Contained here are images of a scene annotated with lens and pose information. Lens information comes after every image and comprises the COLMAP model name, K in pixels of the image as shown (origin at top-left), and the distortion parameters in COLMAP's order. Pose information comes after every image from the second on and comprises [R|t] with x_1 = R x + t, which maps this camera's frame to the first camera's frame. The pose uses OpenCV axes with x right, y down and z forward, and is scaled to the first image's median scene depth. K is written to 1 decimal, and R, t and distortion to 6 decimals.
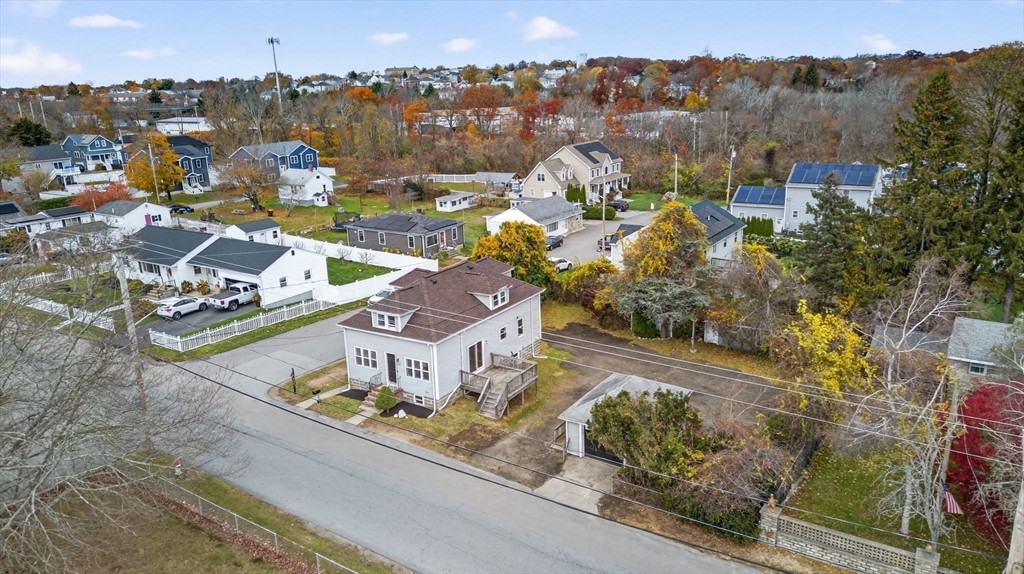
lens RADIAL K [[720.7, 0, 512.0], [0, 720.7, 287.0], [0, 0, 1]] dist [0.086401, -0.083986]
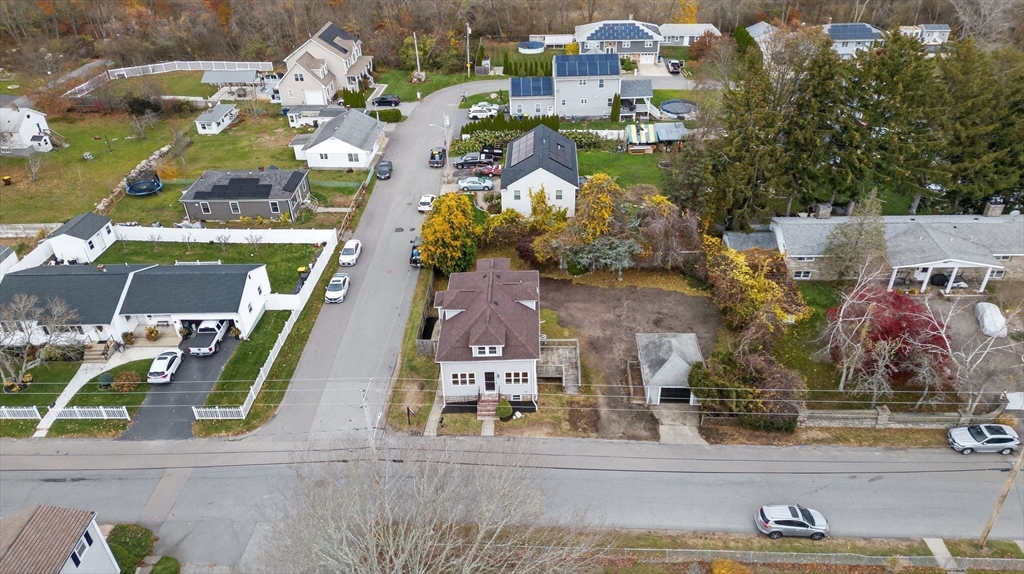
lens RADIAL K [[720.7, 0, 512.0], [0, 720.7, 287.0], [0, 0, 1]] dist [0.086401, -0.083986]
pose [[0.848093, -0.280572, 0.449464, -0.633317], [0.143865, 0.938360, 0.314300, -0.418382], [-0.509943, -0.201893, 0.836180, -0.033593]]
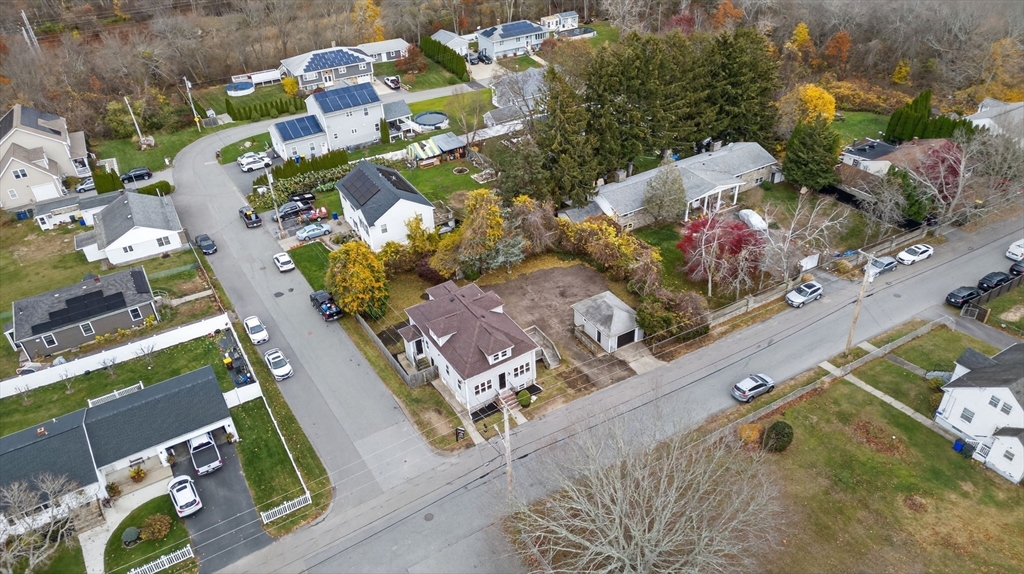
lens RADIAL K [[720.7, 0, 512.0], [0, 720.7, 287.0], [0, 0, 1]] dist [0.086401, -0.083986]
pose [[0.431693, -0.494824, 0.754182, -1.138172], [0.272305, 0.868585, 0.414017, -0.638793], [-0.859937, 0.026639, 0.509705, 0.223817]]
